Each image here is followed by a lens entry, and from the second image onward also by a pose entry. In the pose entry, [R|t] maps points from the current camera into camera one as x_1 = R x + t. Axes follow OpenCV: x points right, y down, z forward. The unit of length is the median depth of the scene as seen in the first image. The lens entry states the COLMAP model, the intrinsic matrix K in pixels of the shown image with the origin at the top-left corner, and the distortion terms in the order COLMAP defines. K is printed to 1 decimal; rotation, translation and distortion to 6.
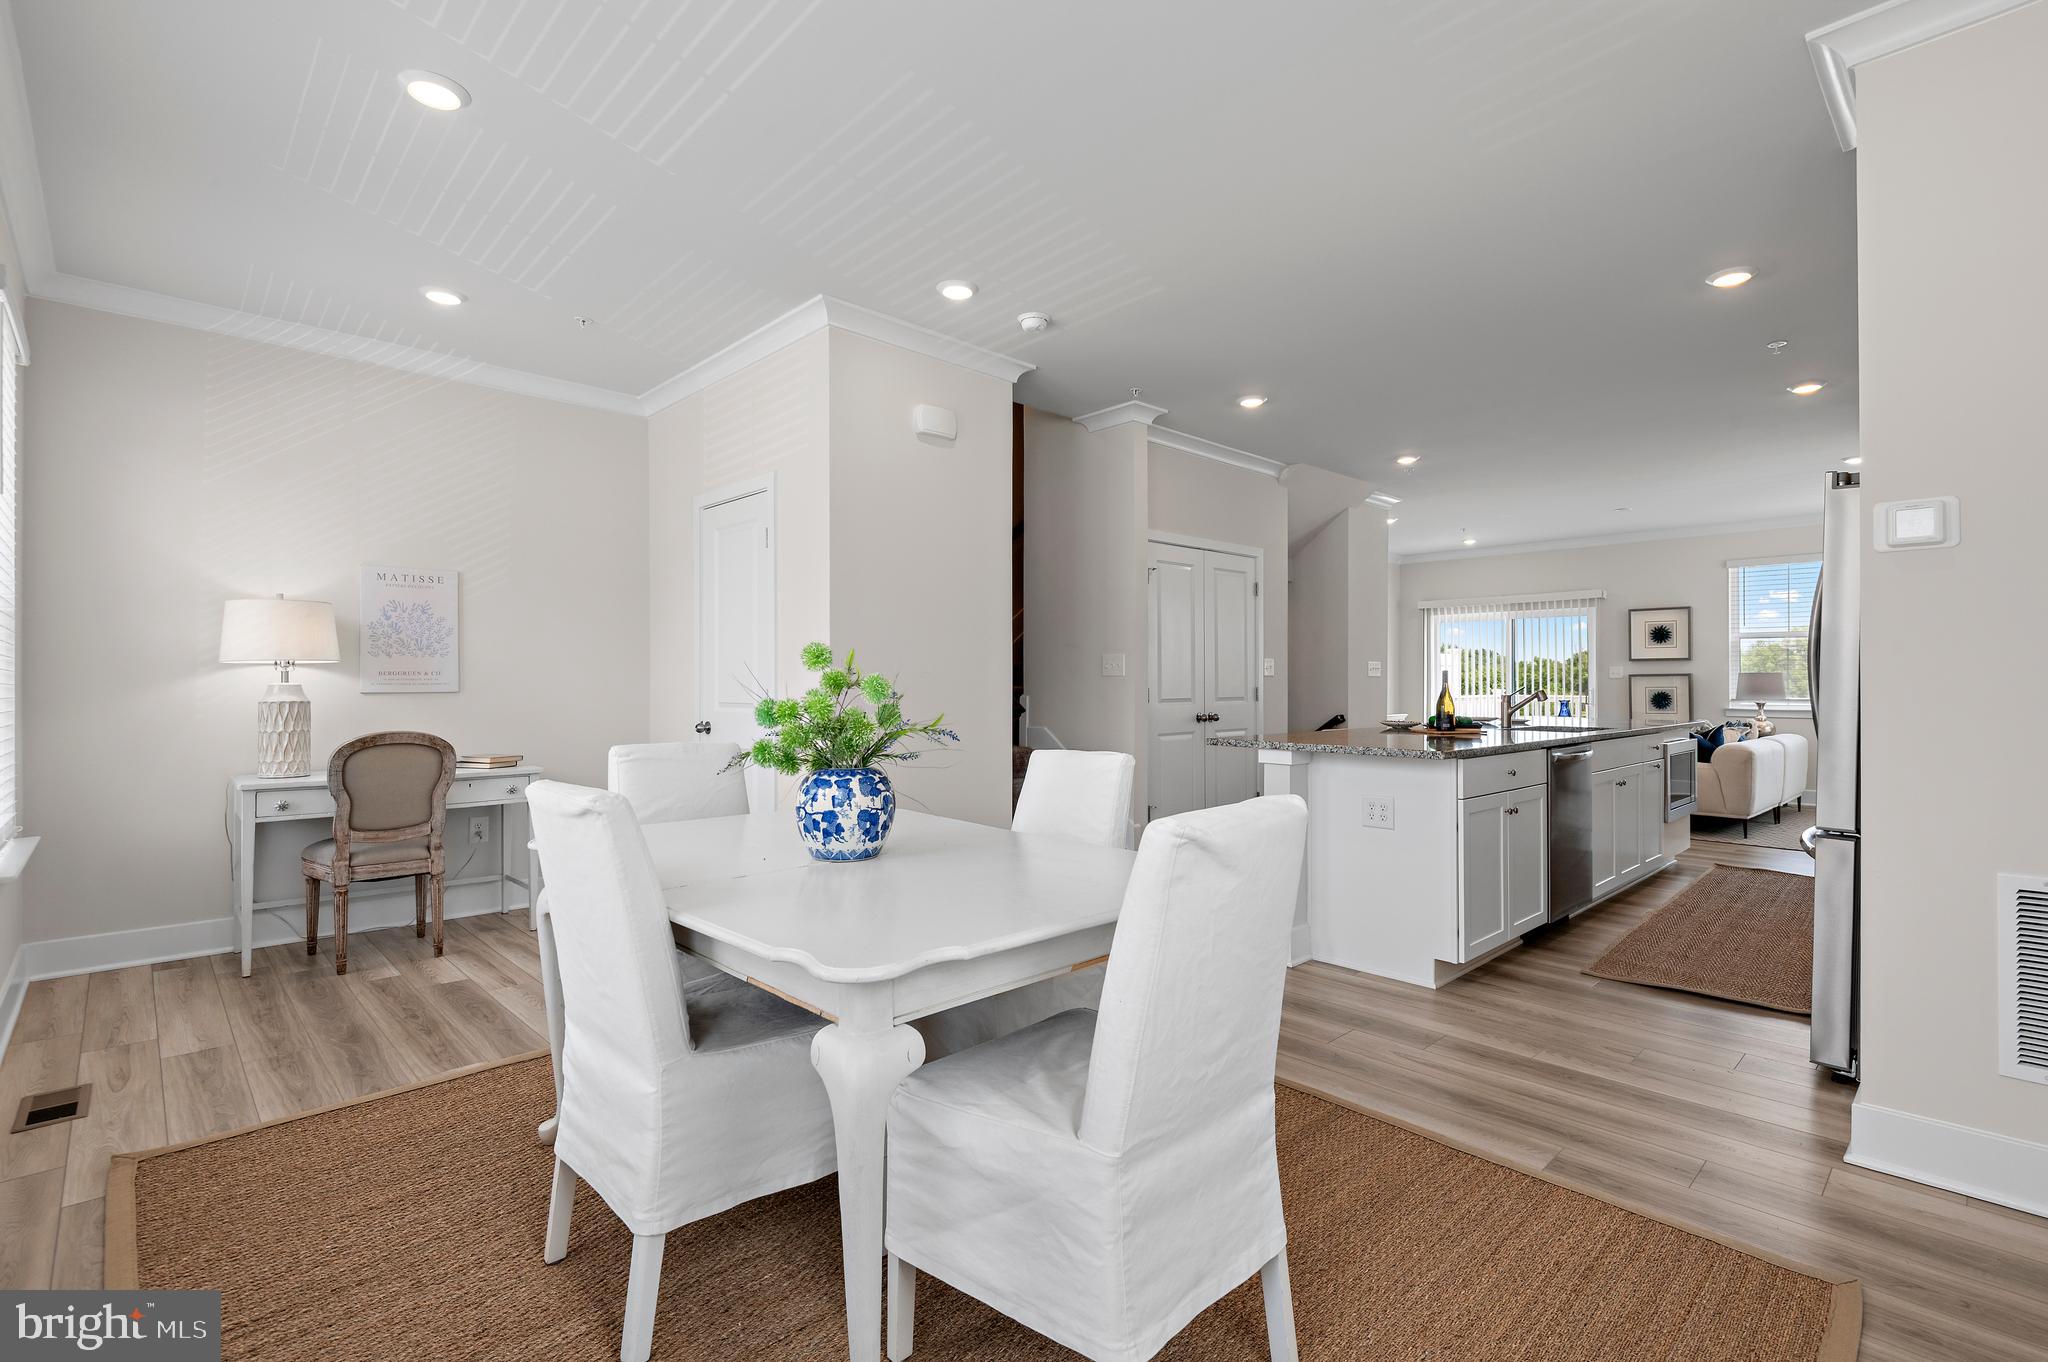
lens RADIAL K [[935.0, 0, 1033.7], [0, 935.0, 683.8], [0, 0, 1]] dist [0.034948, -0.023397]
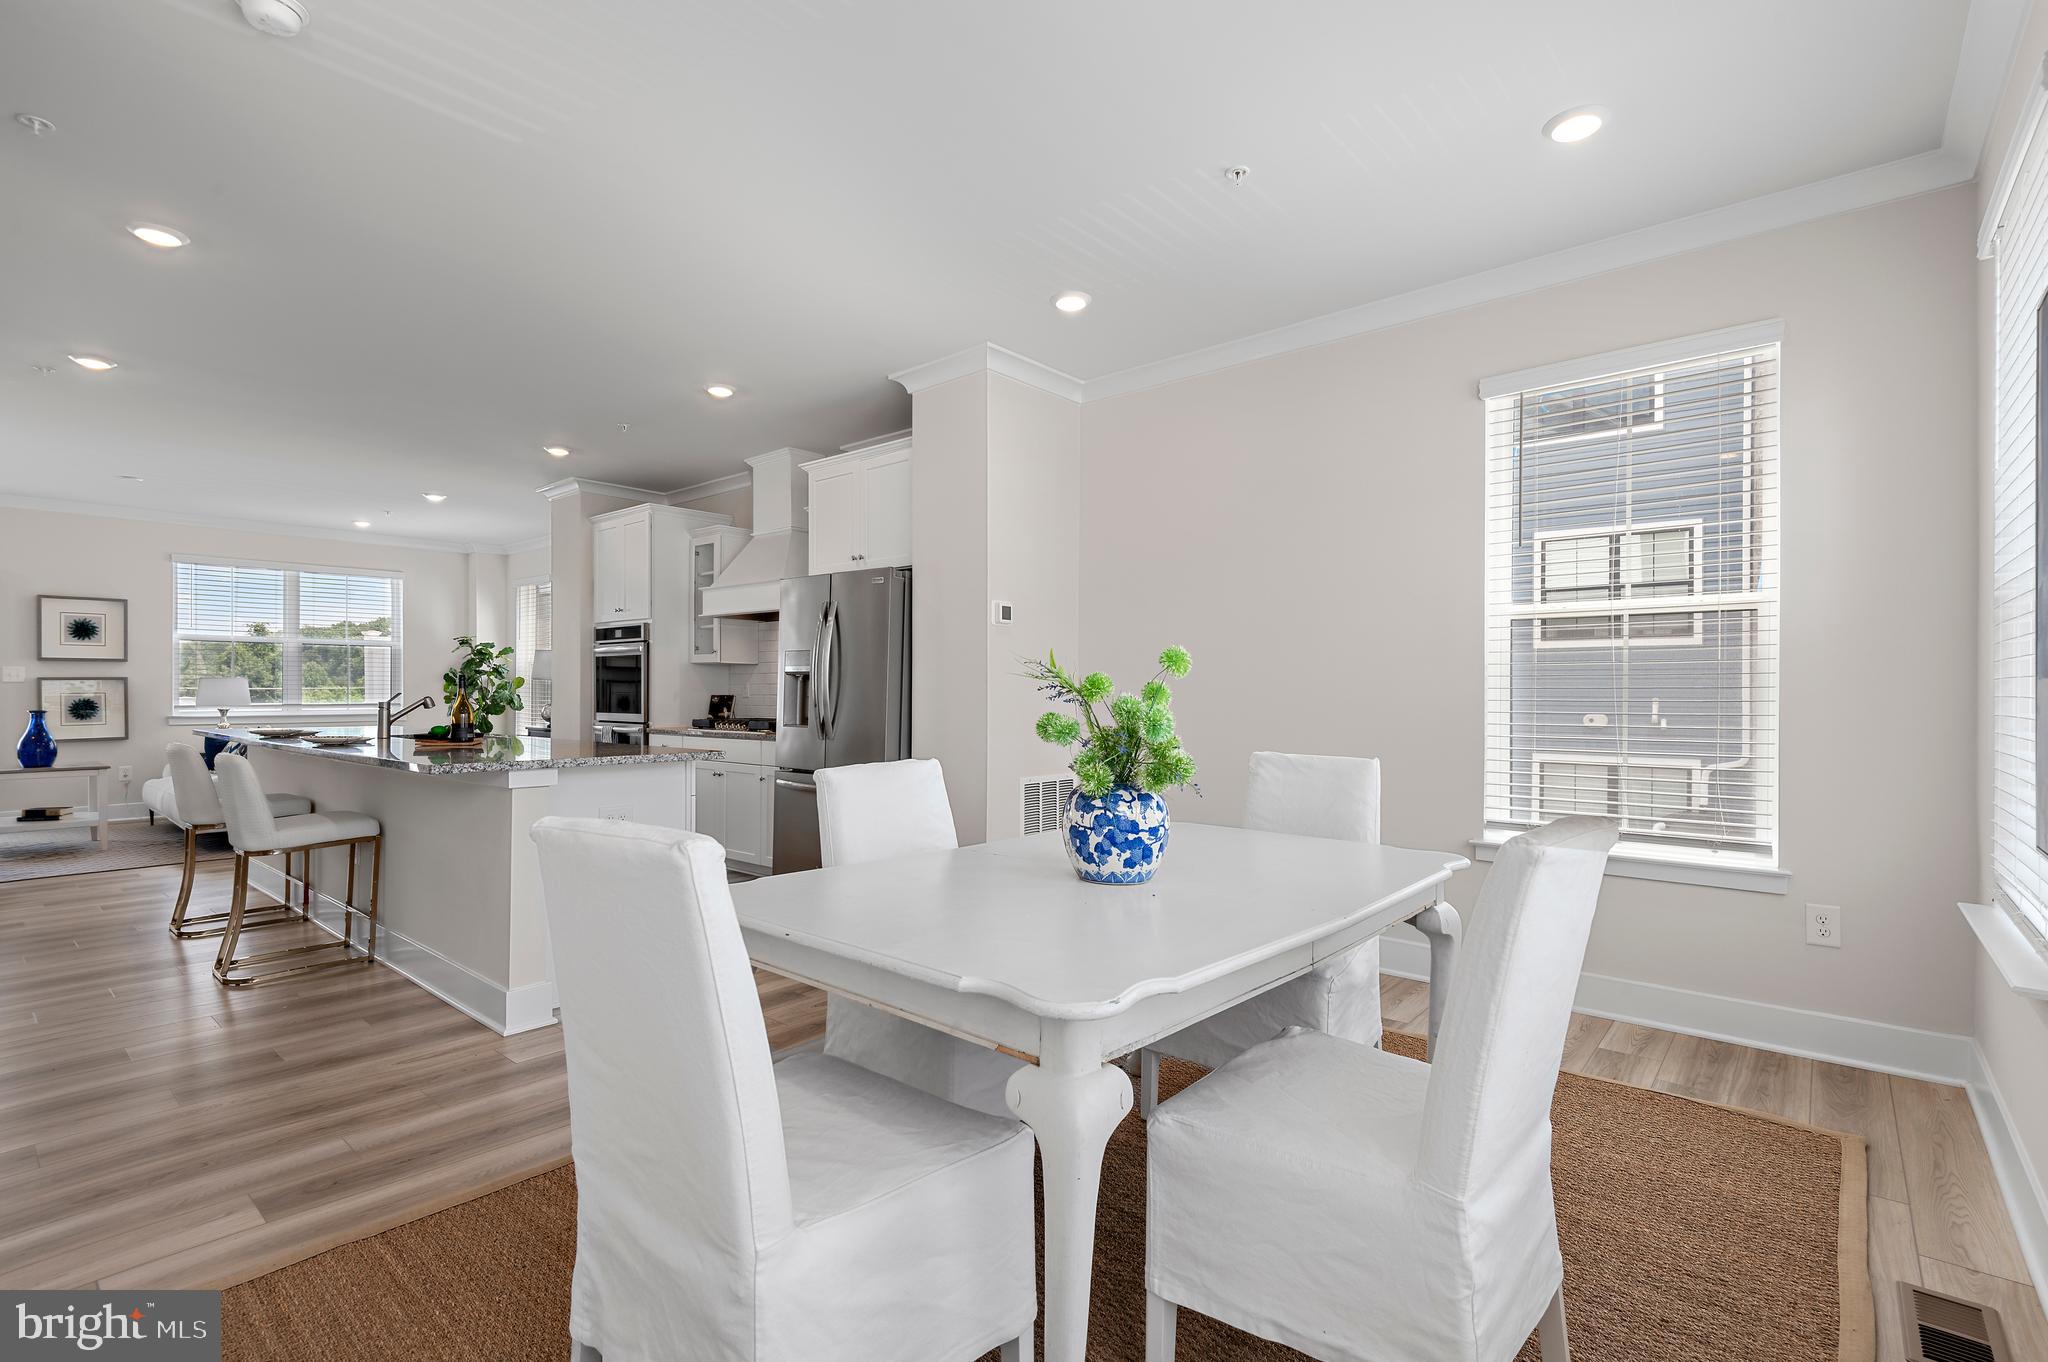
lens RADIAL K [[934.5, 0, 1031.5], [0, 934.5, 691.5], [0, 0, 1]] dist [0.025332, -0.013214]
pose [[-0.099857, 0.001165, 0.995001, -0.246719], [-0.004294, 0.999989, -0.001602, -0.000178], [-0.994993, -0.004432, -0.099851, 0.263905]]
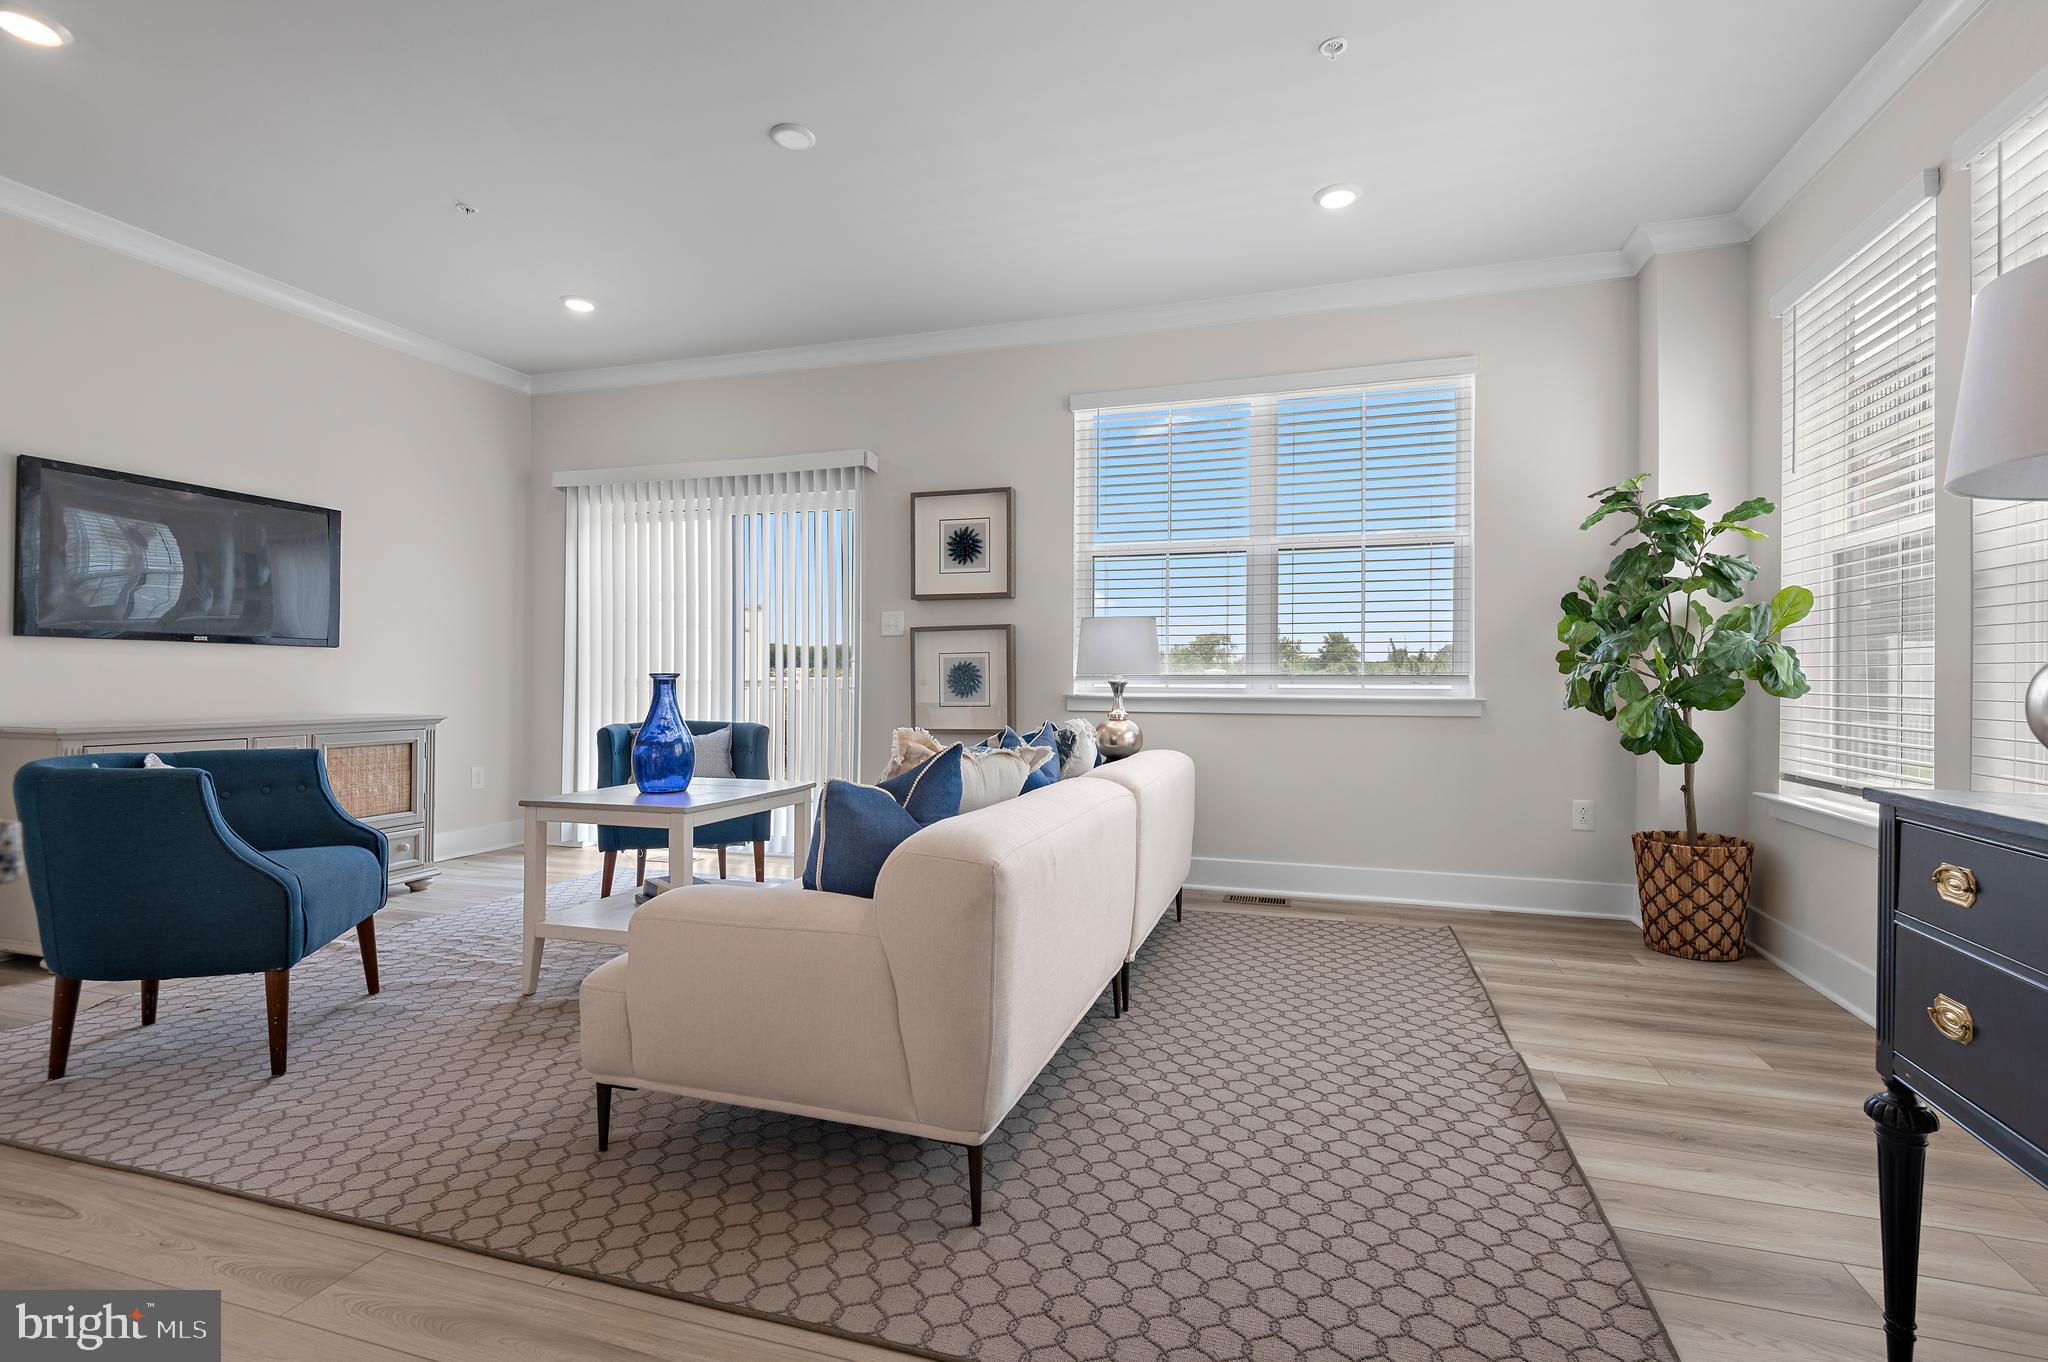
lens RADIAL K [[935.0, 0, 1033.7], [0, 935.0, 683.8], [0, 0, 1]] dist [0.034948, -0.023397]
pose [[0.878273, 0.001796, 0.478156, 0.473495], [-0.005786, 0.999960, 0.006871, 0.016371], [-0.478124, -0.008801, 0.878248, 0.568527]]
